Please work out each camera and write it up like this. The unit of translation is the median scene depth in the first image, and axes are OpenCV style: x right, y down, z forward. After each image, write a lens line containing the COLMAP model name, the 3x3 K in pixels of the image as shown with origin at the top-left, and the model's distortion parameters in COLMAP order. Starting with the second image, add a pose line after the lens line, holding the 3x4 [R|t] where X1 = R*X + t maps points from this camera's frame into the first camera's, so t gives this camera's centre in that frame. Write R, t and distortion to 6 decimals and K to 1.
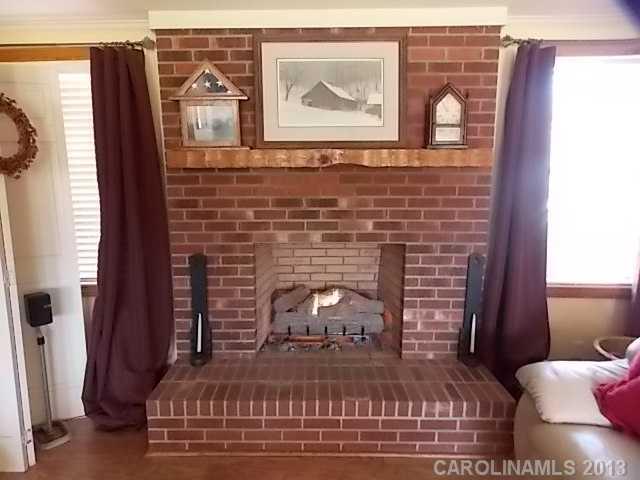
lens RADIAL K [[430.7, 0, 319.7], [0, 430.7, 235.9], [0, 0, 1]] dist [0.009898, 0.001014]
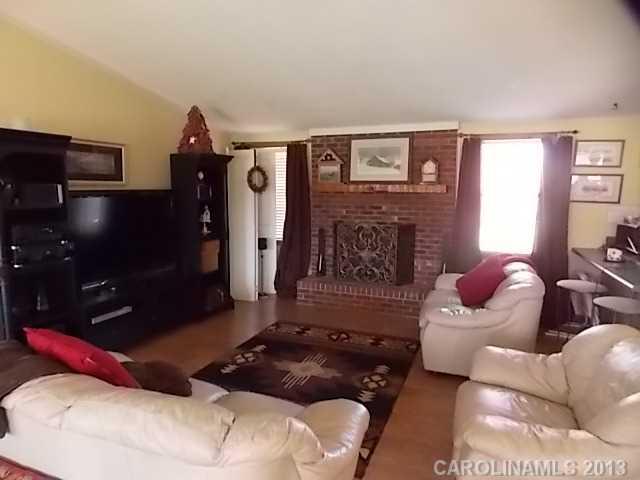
lens RADIAL K [[430.7, 0, 319.7], [0, 430.7, 235.9], [0, 0, 1]] dist [0.009898, 0.001014]
pose [[0.933233, 0.050418, -0.355717, 0.571565], [-0.067925, 0.997008, -0.036892, 0.181706], [0.352792, 0.058591, 0.933865, -1.252039]]
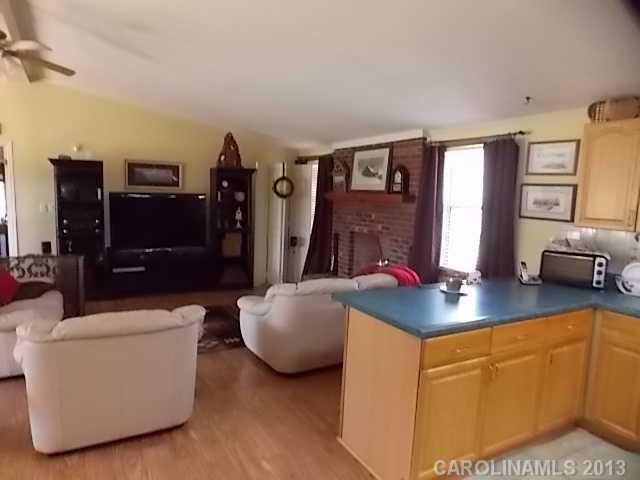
lens RADIAL K [[430.7, 0, 319.7], [0, 430.7, 235.9], [0, 0, 1]] dist [0.009898, 0.001014]
pose [[0.510949, 0.103677, -0.853336, 1.986146], [-0.171023, 0.985115, 0.017284, 0.037746], [0.842427, 0.137108, 0.521075, -0.448945]]
